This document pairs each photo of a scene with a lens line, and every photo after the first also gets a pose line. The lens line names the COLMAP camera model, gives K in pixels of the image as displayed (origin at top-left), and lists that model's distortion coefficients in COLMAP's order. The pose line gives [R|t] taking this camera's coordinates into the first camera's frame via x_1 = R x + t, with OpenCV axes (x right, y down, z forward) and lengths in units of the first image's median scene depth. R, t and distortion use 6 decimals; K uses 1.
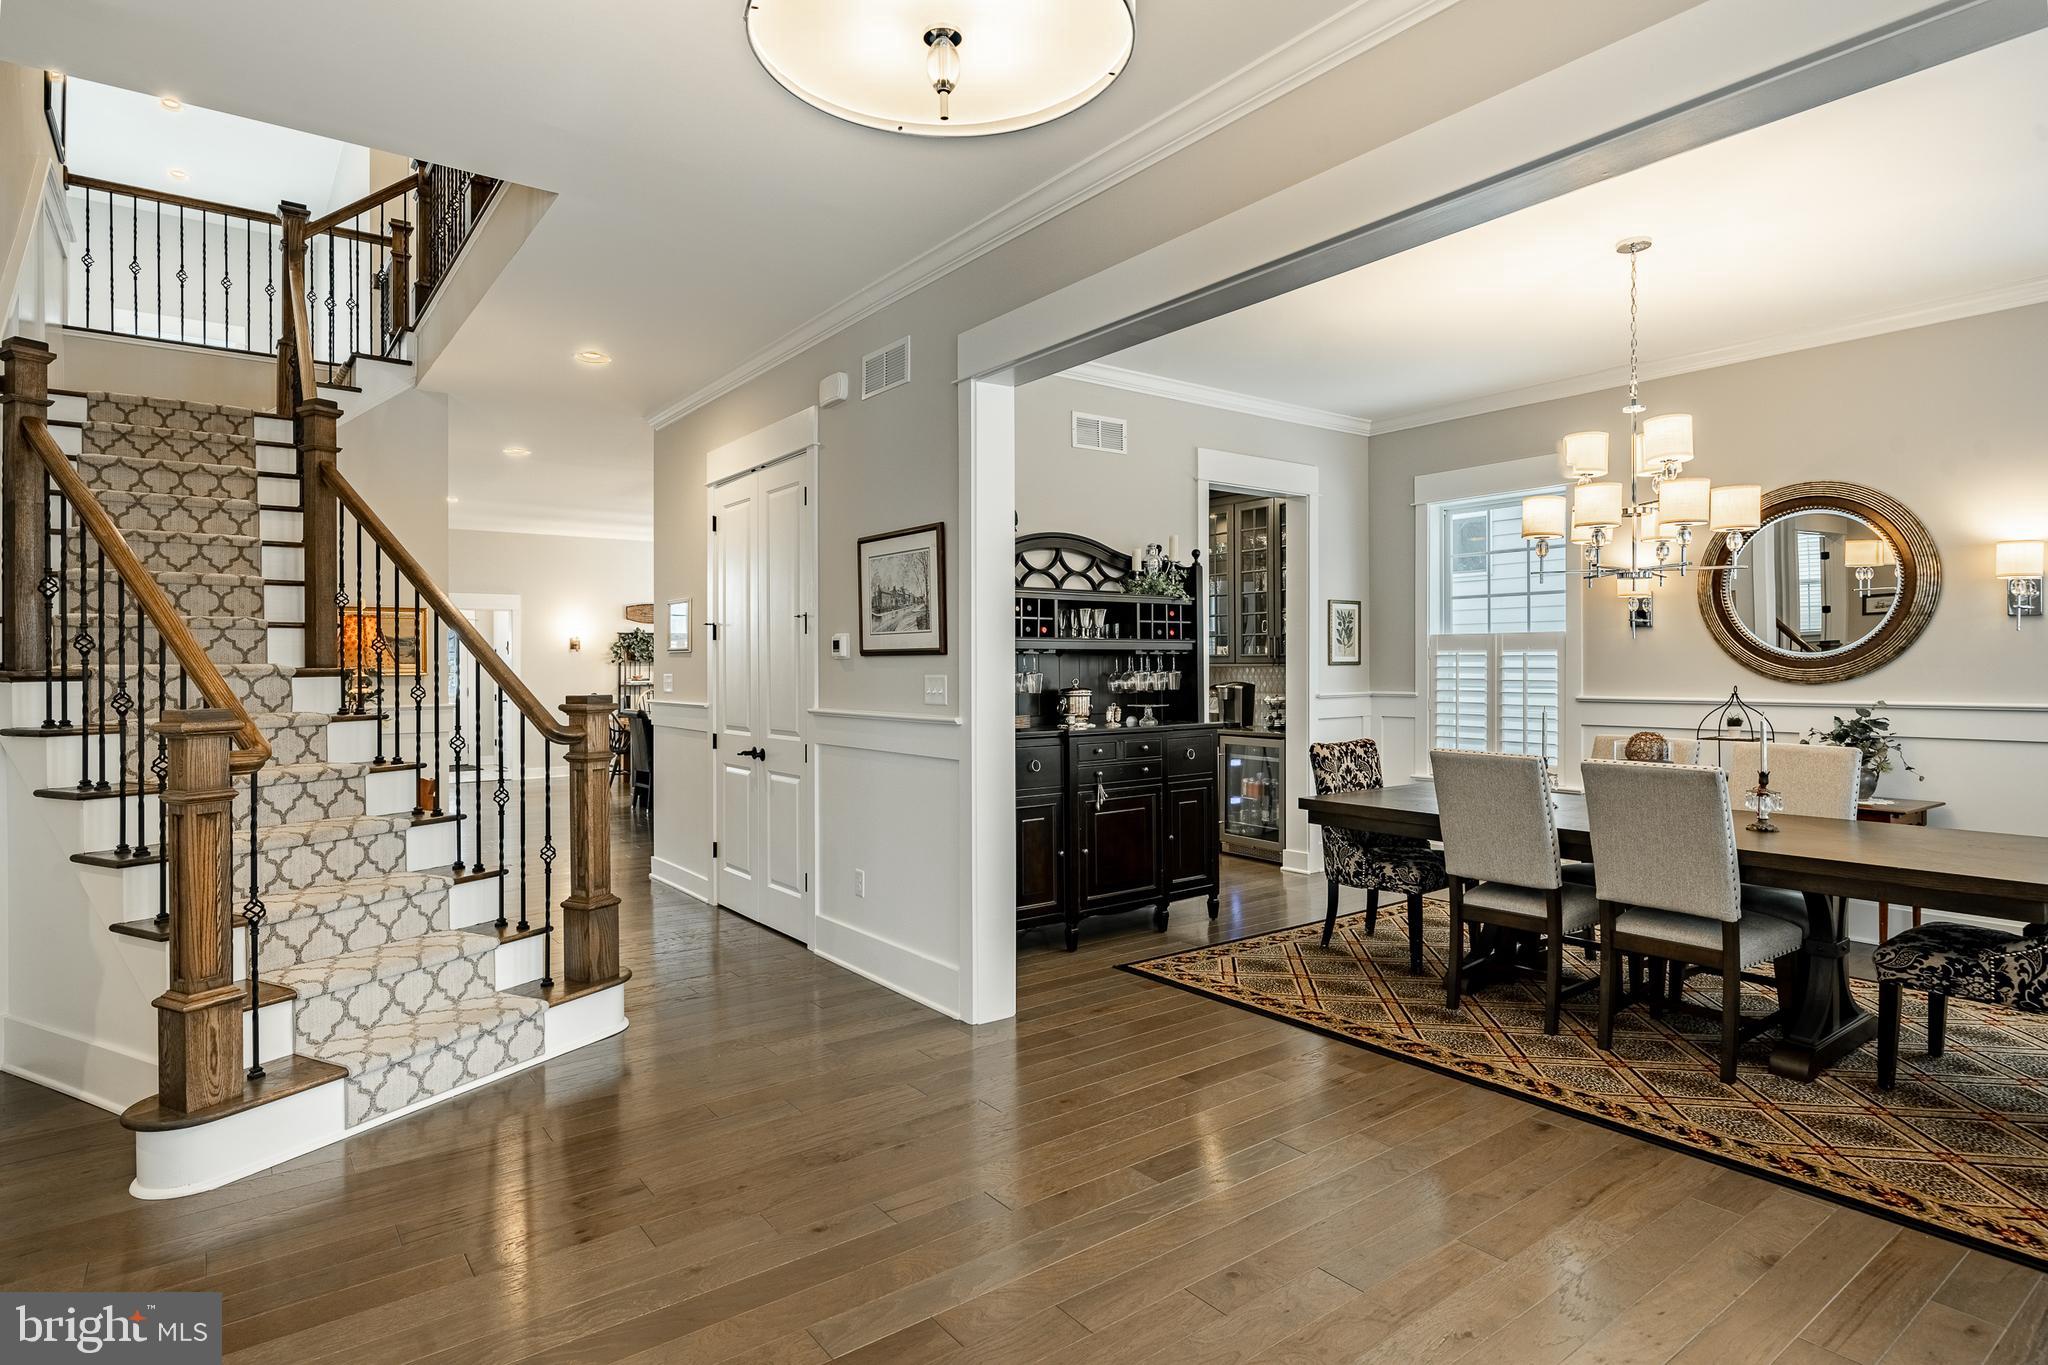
lens RADIAL K [[1067.2, 0, 975.6], [0, 1067.2, 662.1], [0, 0, 1]] dist [-0.000760, -0.001727]
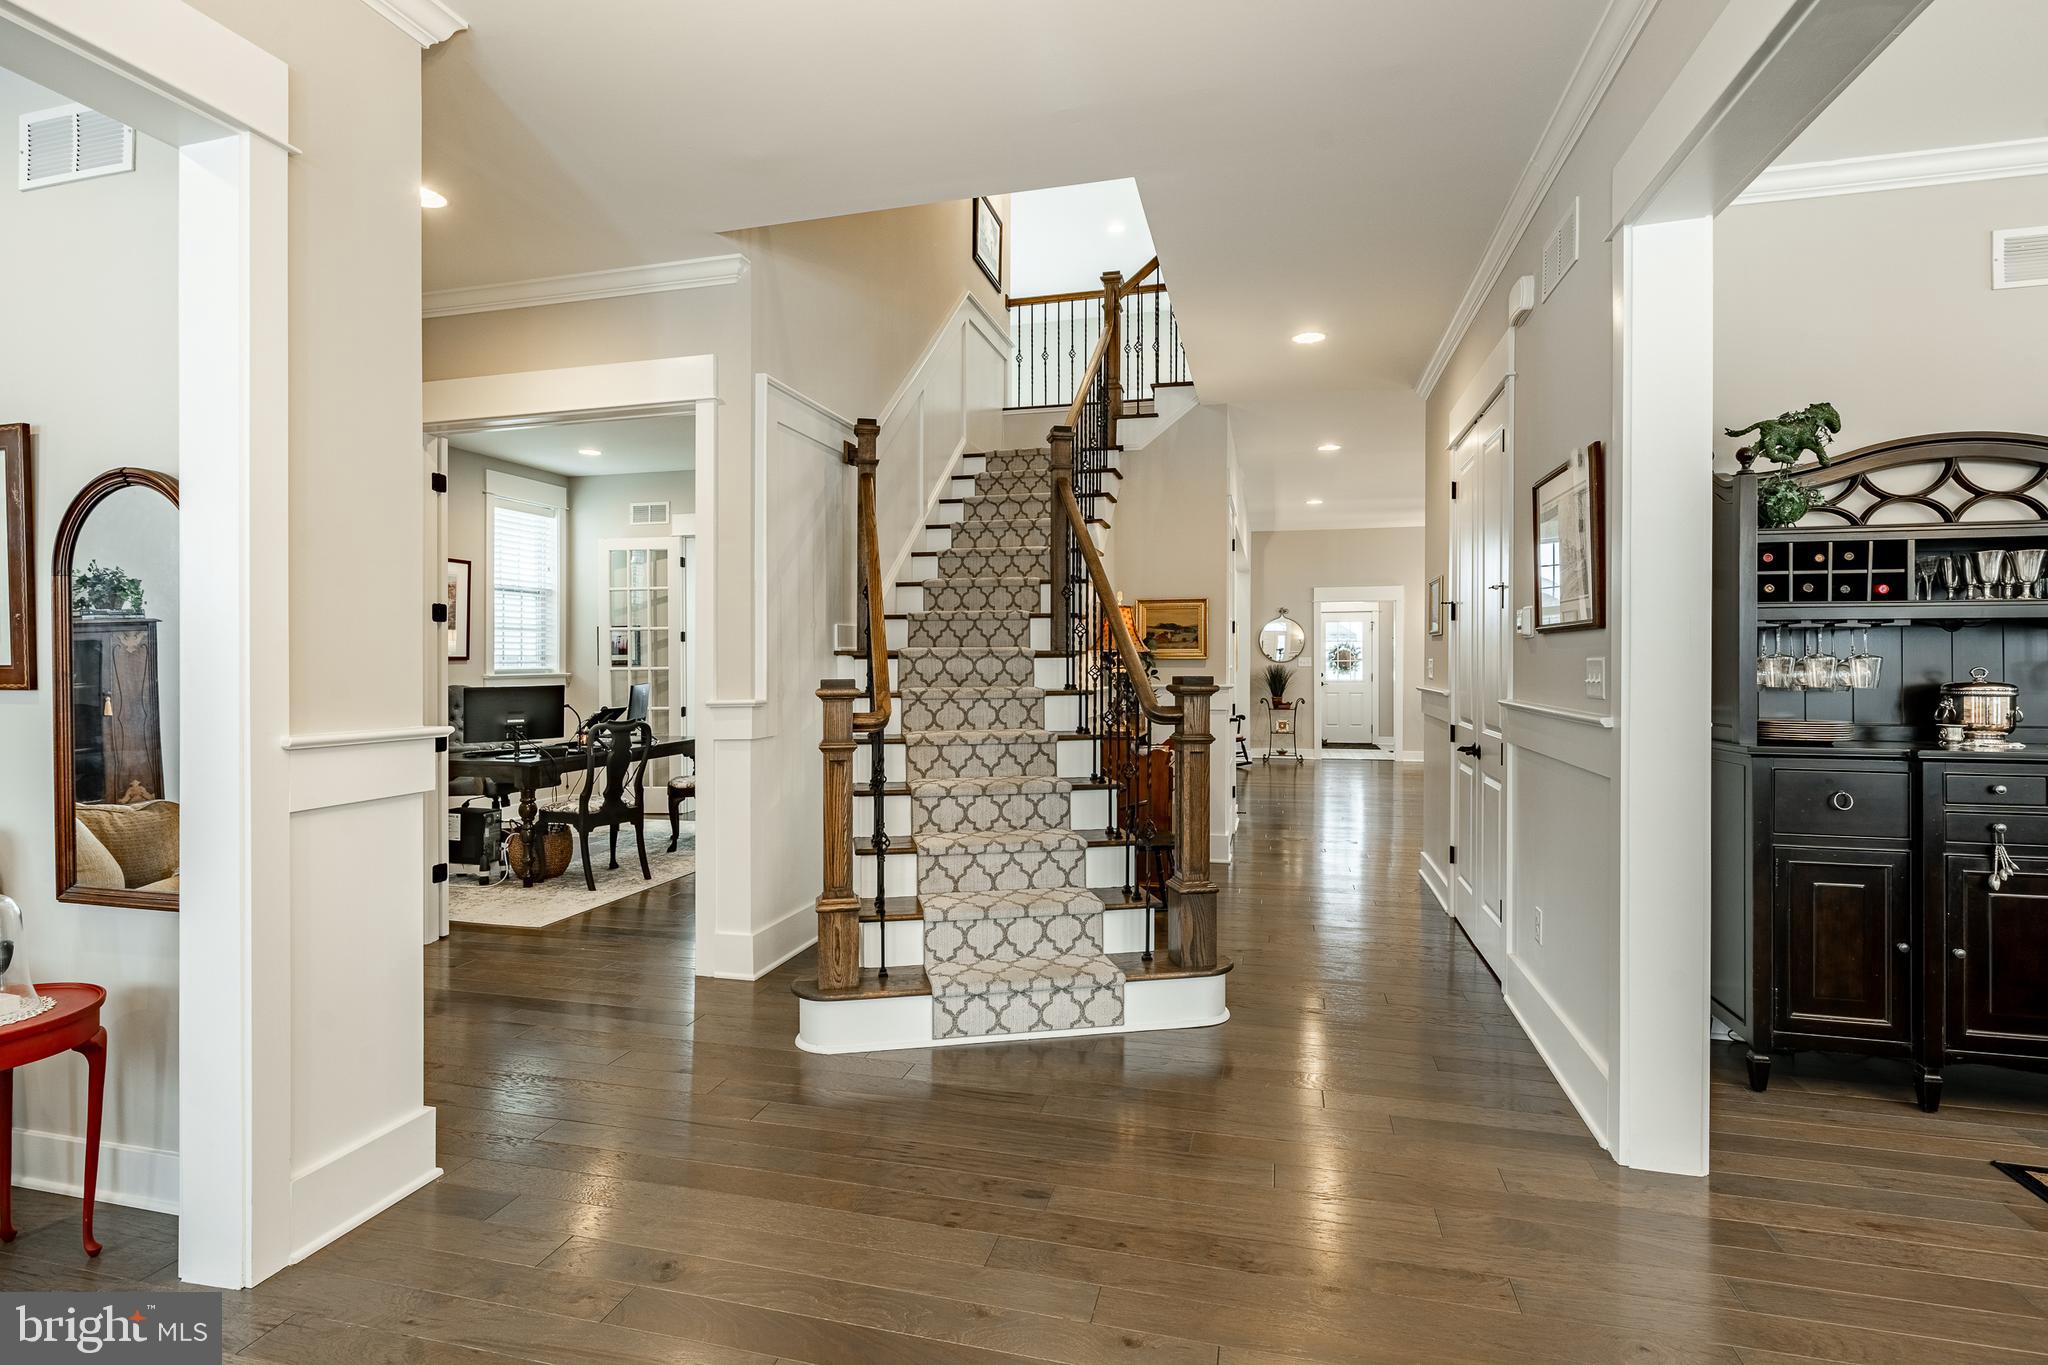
lens RADIAL K [[976.5, 0, 1023.6], [0, 976.5, 653.9], [0, 0, 1]] dist [-0.003662, 0.000428]
pose [[0.639253, 0.000240, -0.768996, 0.231084], [0.001359, 0.999998, 0.001441, 0.008691], [0.768995, -0.001966, 0.639252, 0.298610]]
